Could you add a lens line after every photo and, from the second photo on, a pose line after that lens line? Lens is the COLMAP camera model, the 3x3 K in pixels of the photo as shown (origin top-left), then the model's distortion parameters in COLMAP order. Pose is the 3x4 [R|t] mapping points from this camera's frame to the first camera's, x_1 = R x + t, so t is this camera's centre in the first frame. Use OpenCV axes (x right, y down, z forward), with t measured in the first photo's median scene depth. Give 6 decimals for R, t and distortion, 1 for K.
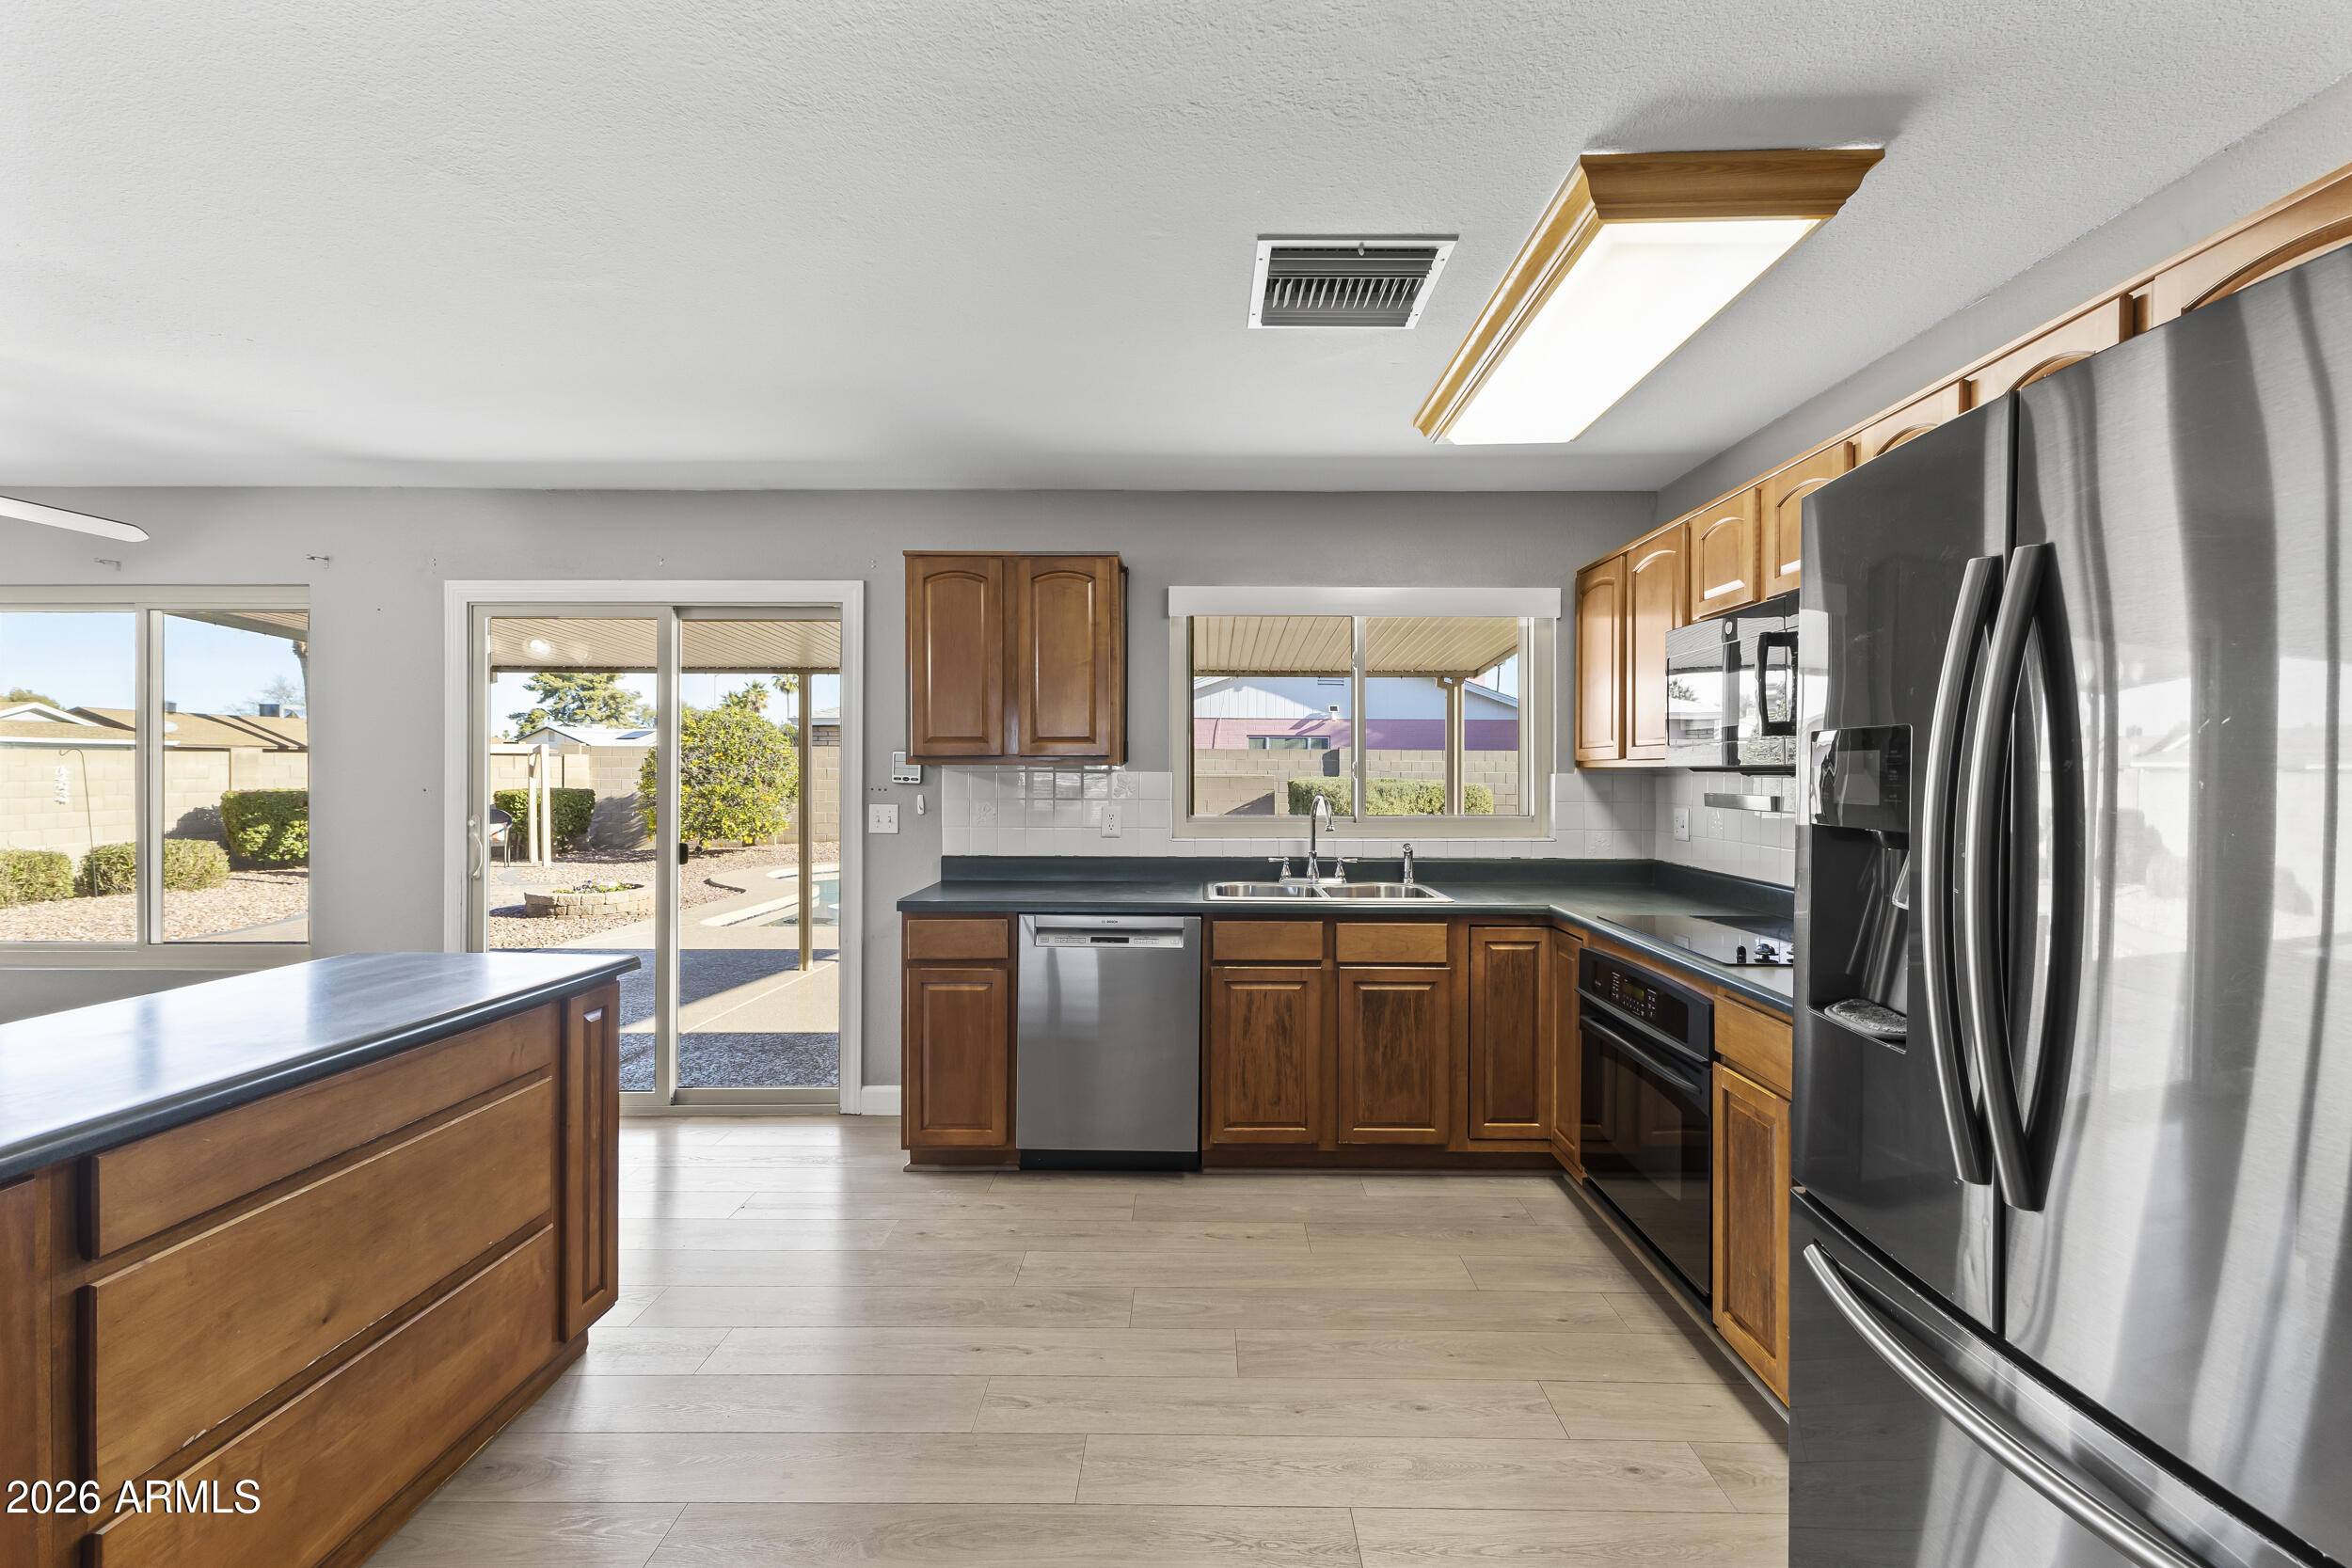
lens RADIAL K [[1015.1, 0, 1205.9], [0, 1015.1, 778.7], [0, 0, 1]] dist [-0.000413, -0.000909]
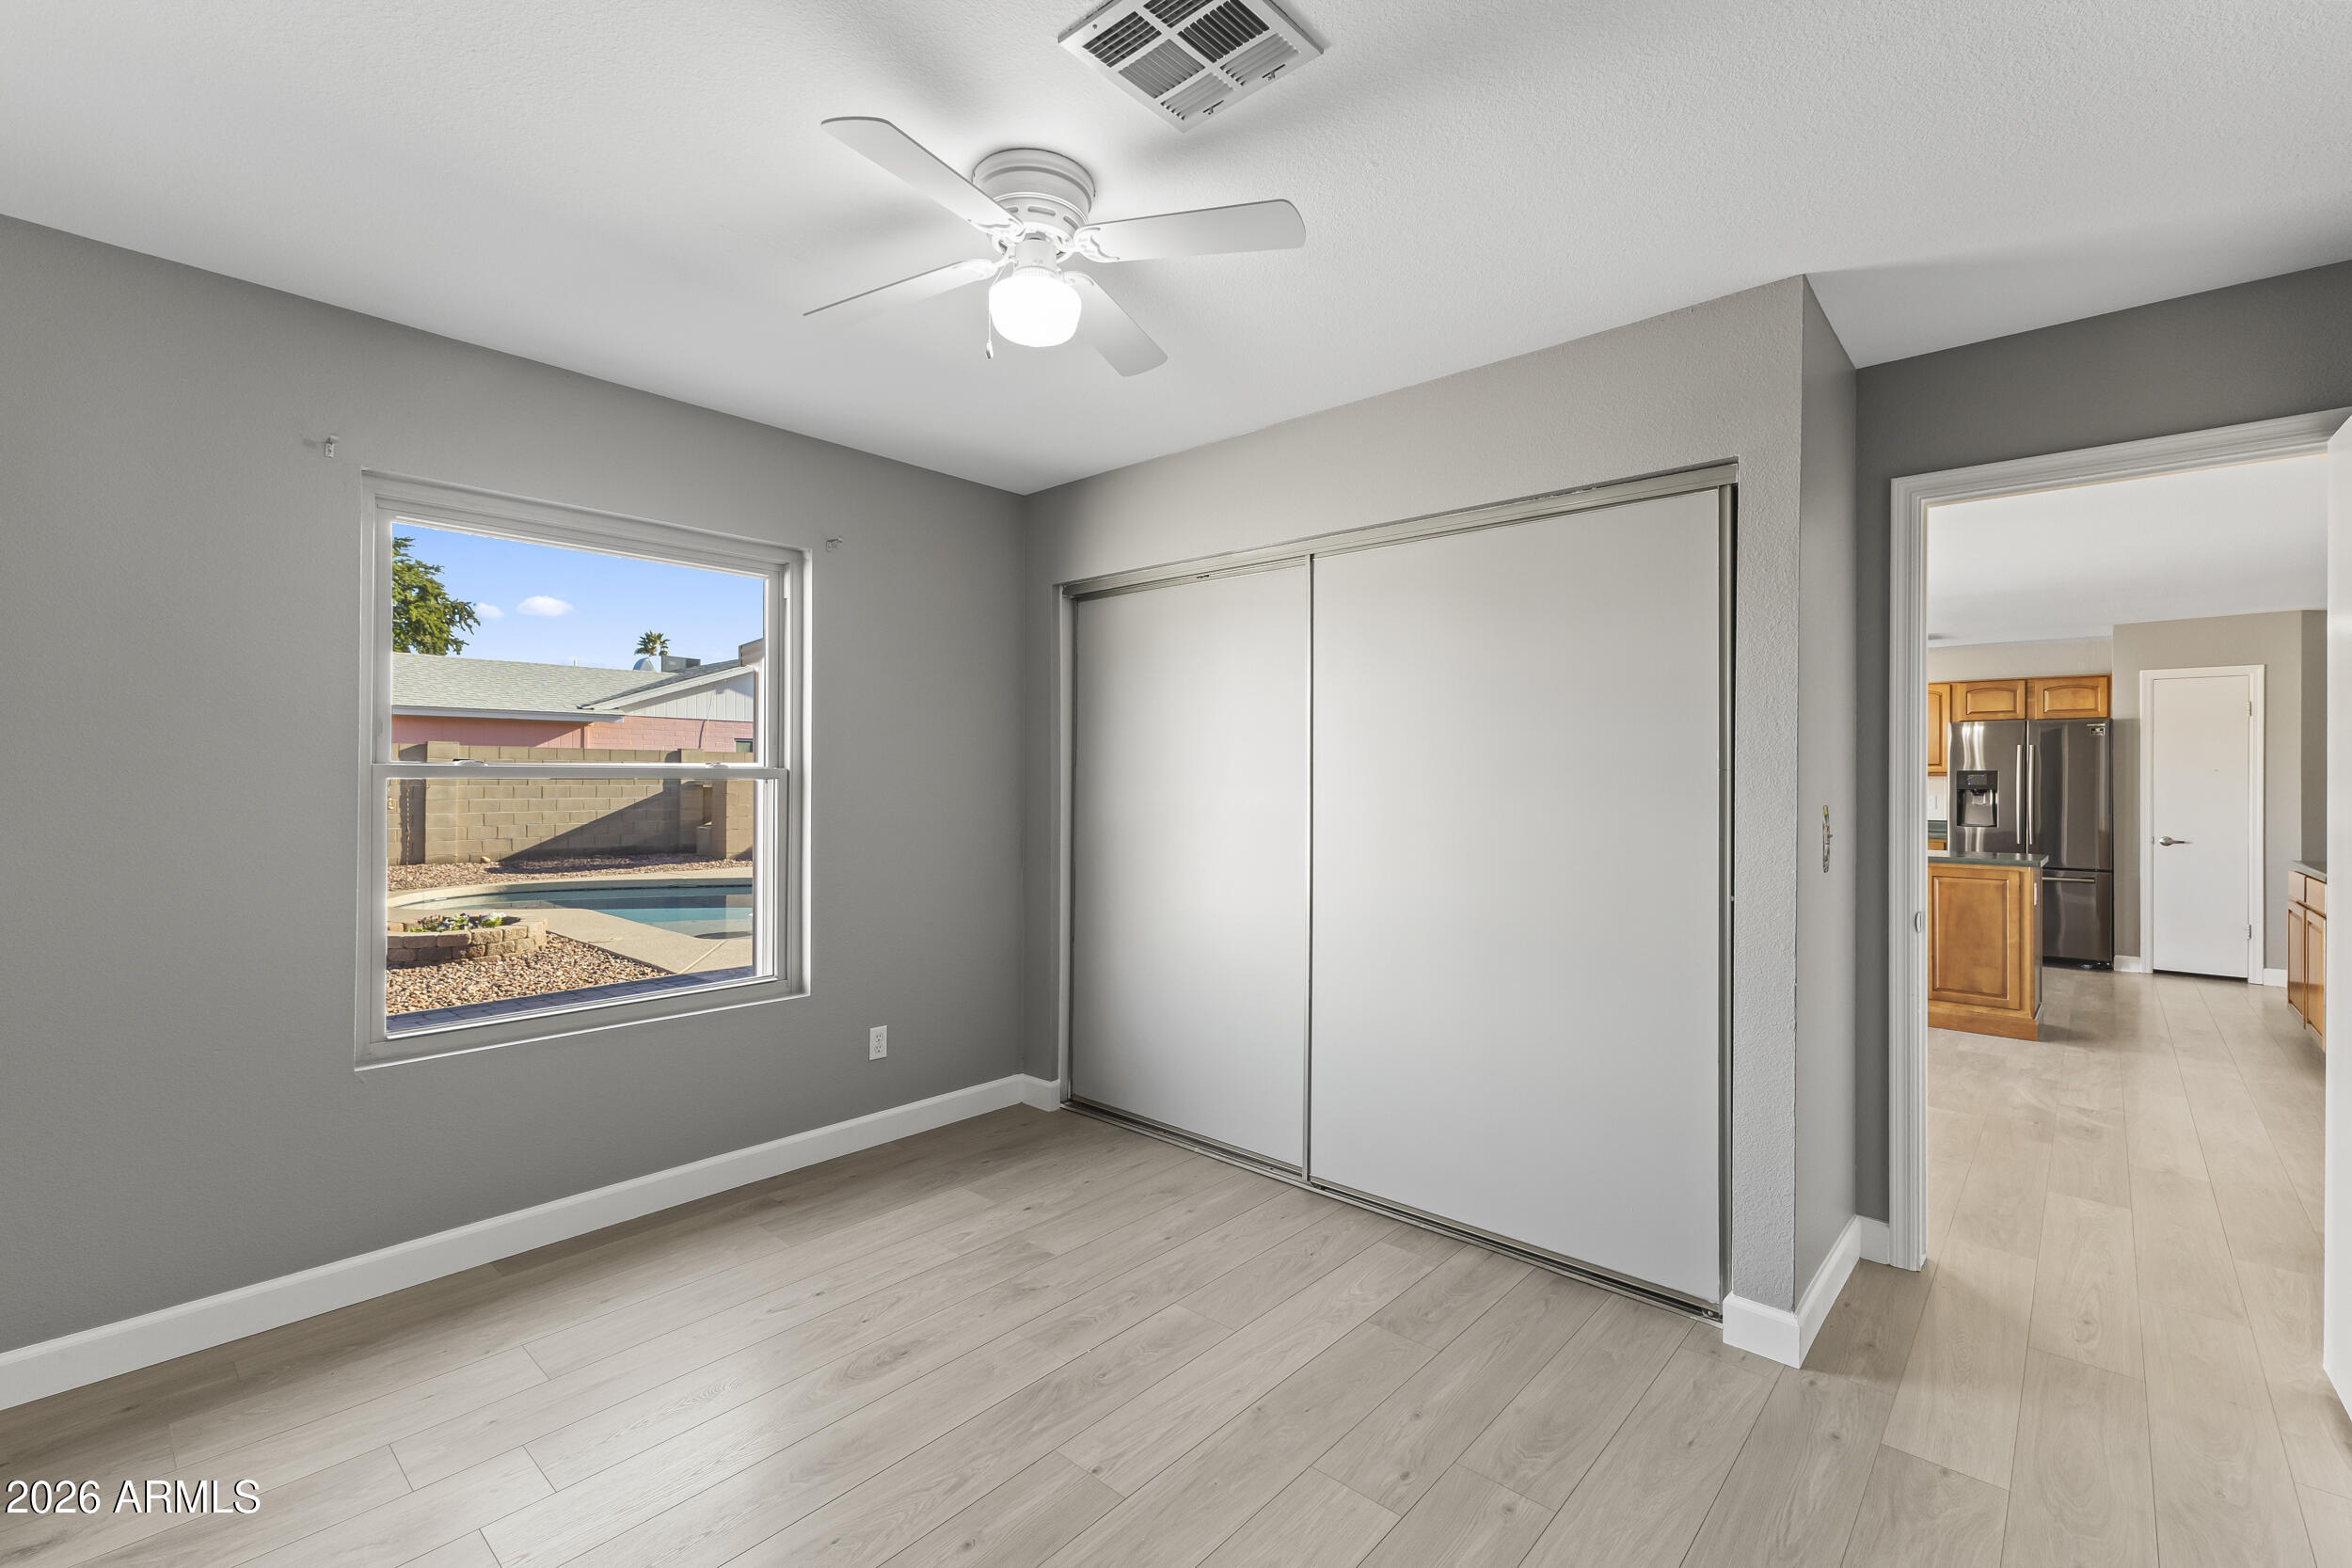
lens RADIAL K [[1015.0, 0, 1176.6], [0, 1015.0, 775.4], [0, 0, 1]] dist [0.008430, -0.000798]
pose [[0.673117, 0.004077, 0.739524, -1.155262], [0.001831, 0.999973, -0.007179, 0.001547], [-0.739533, 0.006186, 0.673091, 0.093806]]
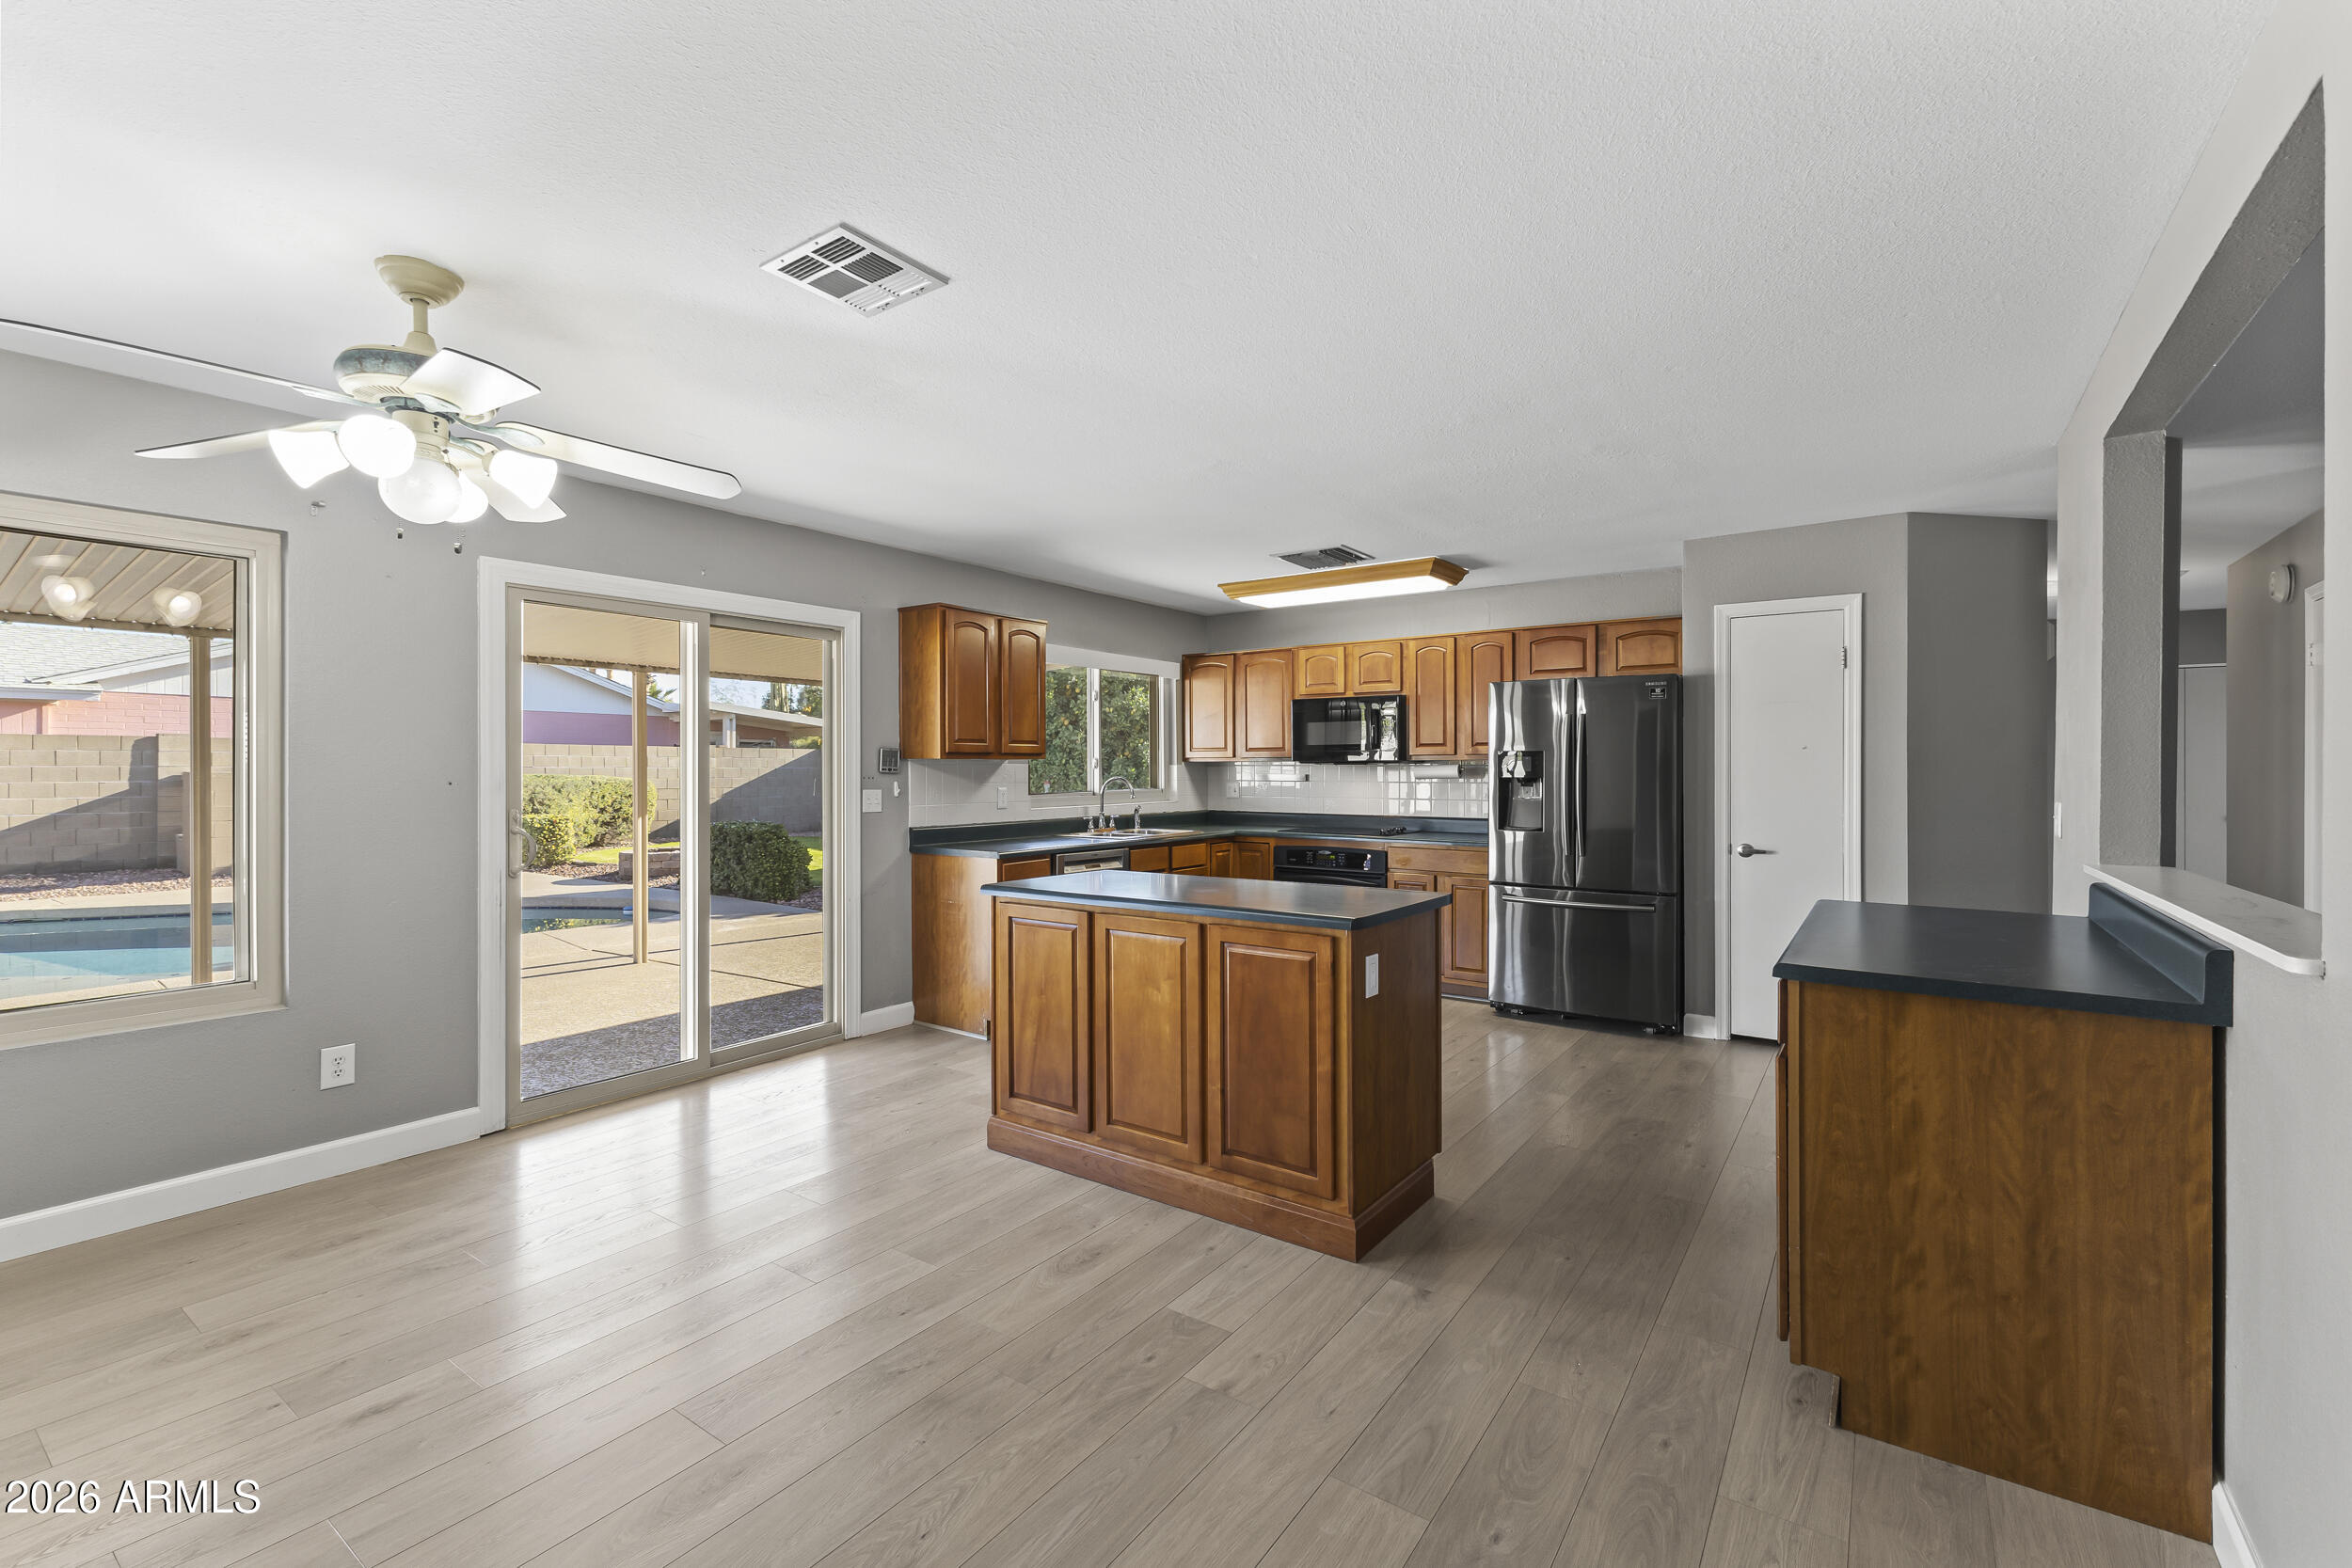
lens RADIAL K [[1005.4, 0, 1173.6], [0, 1005.4, 771.2], [0, 0, 1]] dist [0.015309, -0.000640]
pose [[0.585782, -0.006522, 0.810442, -0.586798], [0.009103, 0.999957, 0.001468, 0.001695], [-0.810417, 0.006517, 0.585817, -0.027427]]
